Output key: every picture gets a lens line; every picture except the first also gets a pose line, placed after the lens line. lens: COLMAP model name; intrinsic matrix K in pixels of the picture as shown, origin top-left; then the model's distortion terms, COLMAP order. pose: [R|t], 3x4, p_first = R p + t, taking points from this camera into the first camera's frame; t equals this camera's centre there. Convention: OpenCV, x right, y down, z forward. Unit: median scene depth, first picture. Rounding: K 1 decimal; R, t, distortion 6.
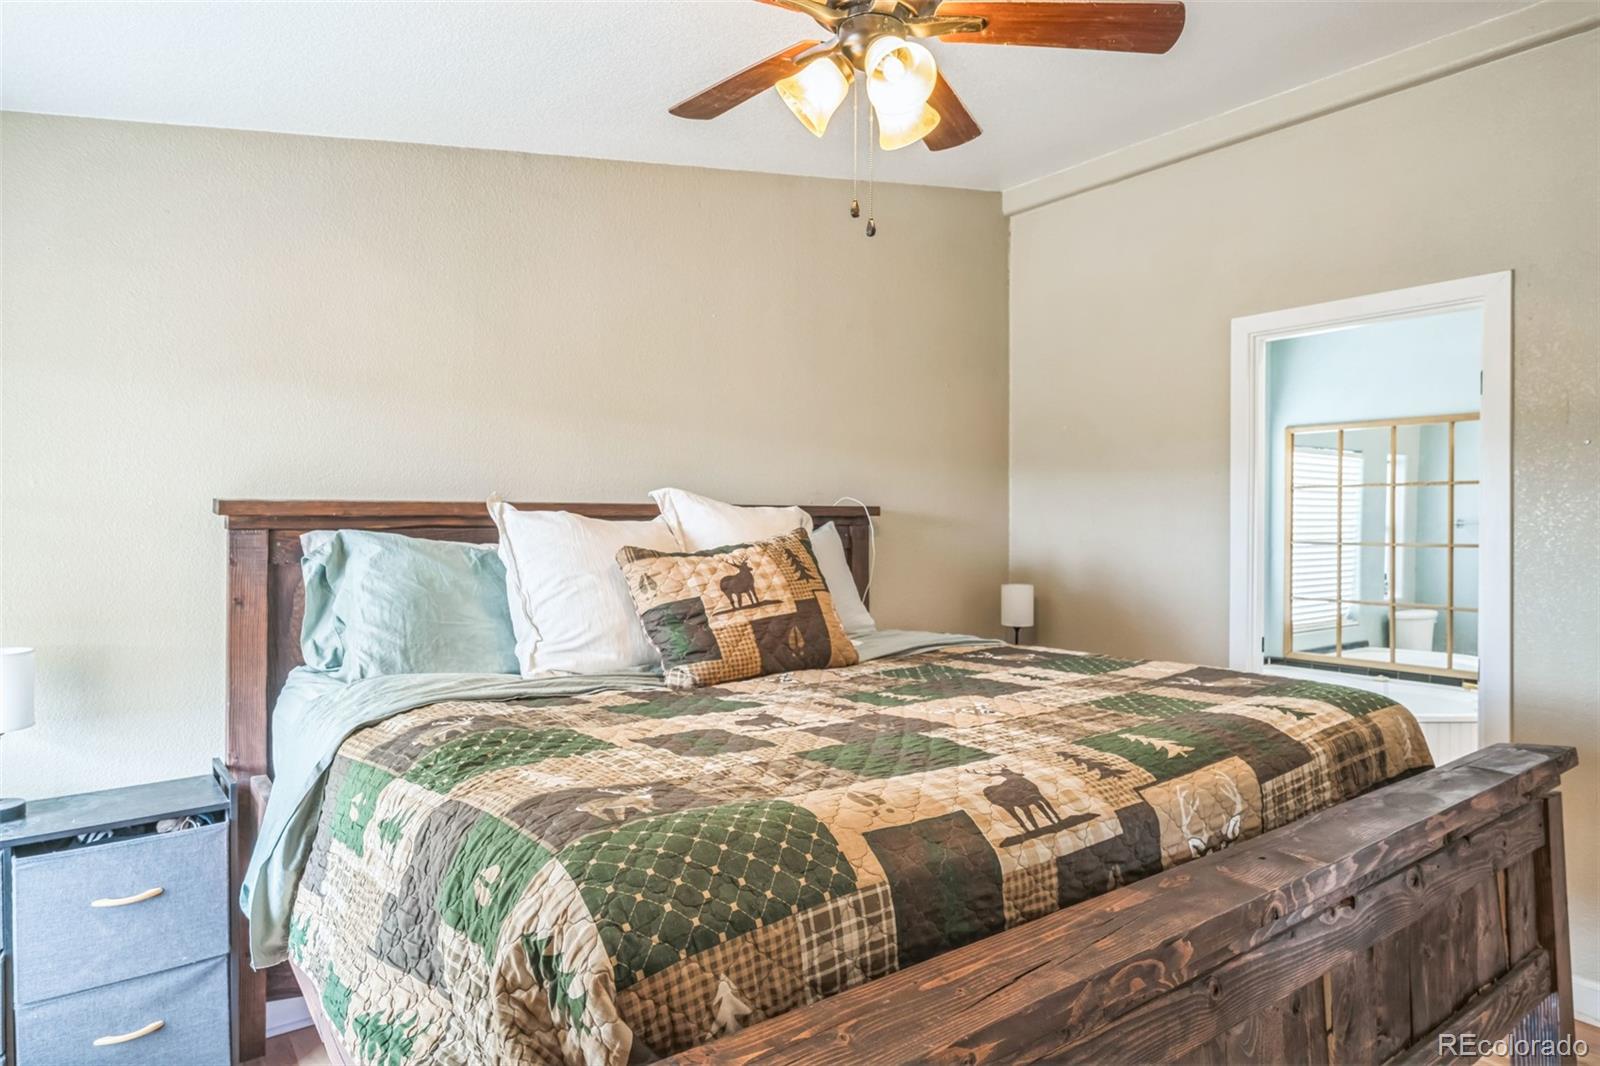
lens RADIAL K [[936.8, 0, 796.9], [0, 936.8, 530.1], [0, 0, 1]] dist [0.000800, 0.000611]
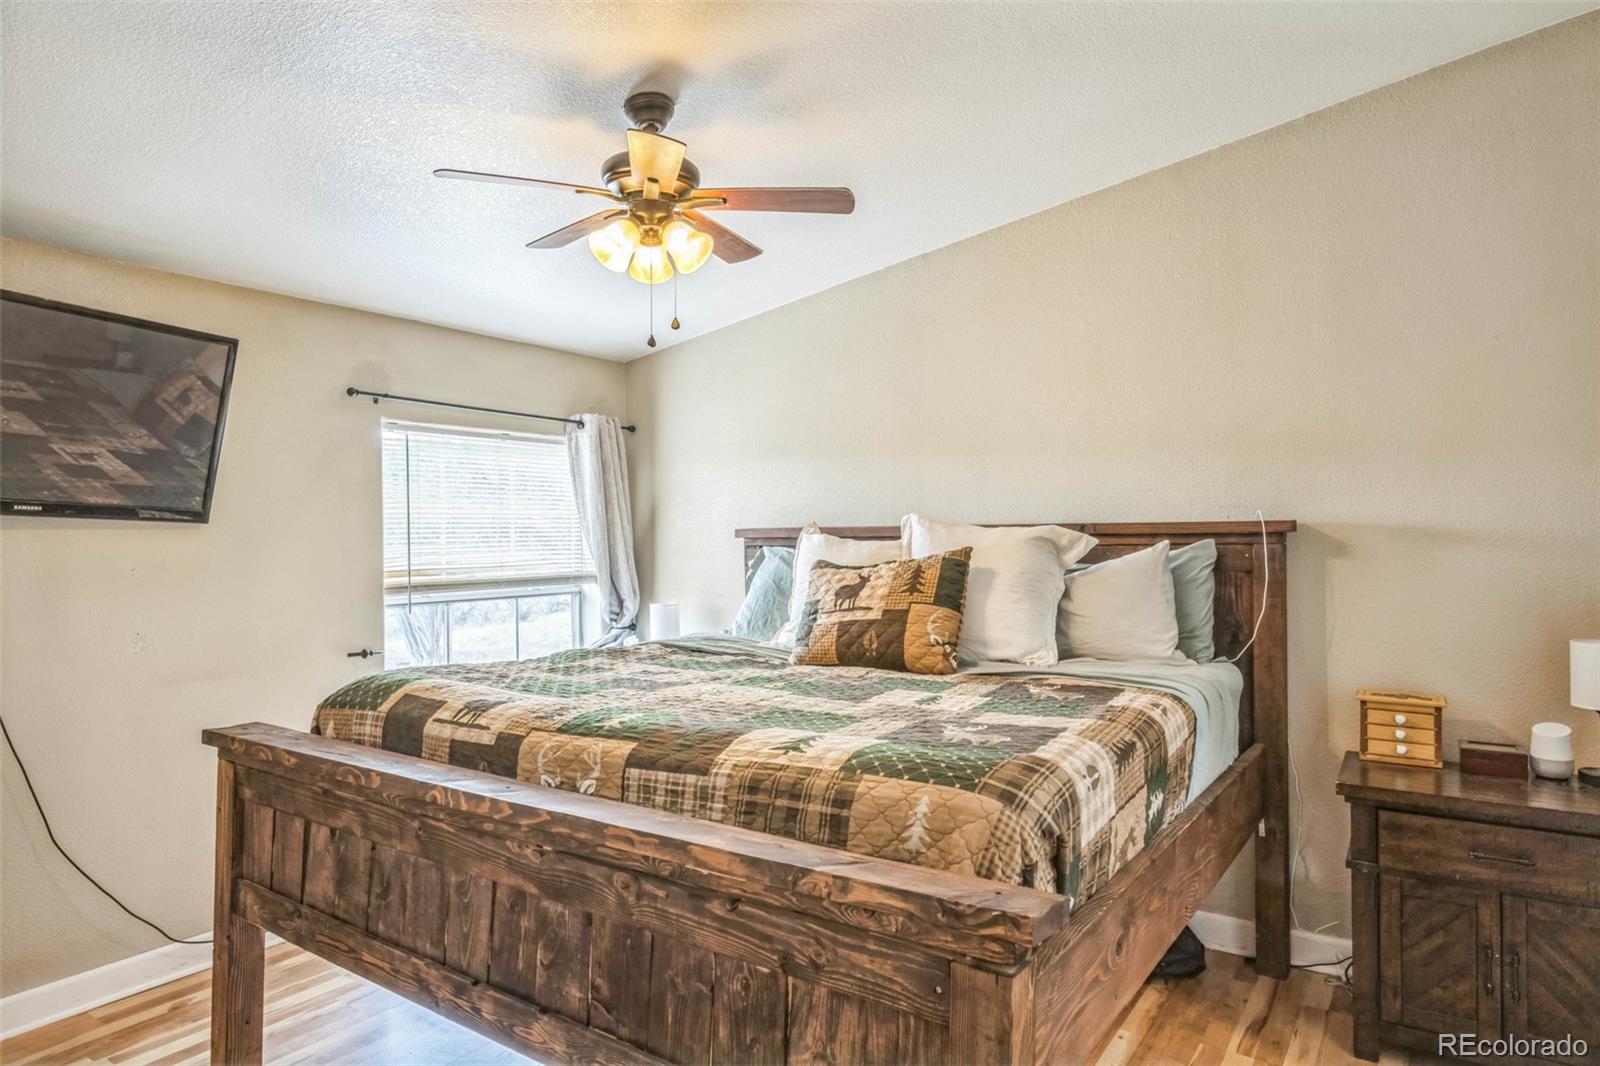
lens RADIAL K [[936.8, 0, 796.7], [0, 936.8, 535.6], [0, 0, 1]] dist [0.000800, 0.000611]
pose [[0.324081, -0.008604, -0.945990, 1.095332], [-0.001516, 0.999953, -0.009614, -0.004579], [0.946028, 0.004550, 0.324053, 0.536532]]
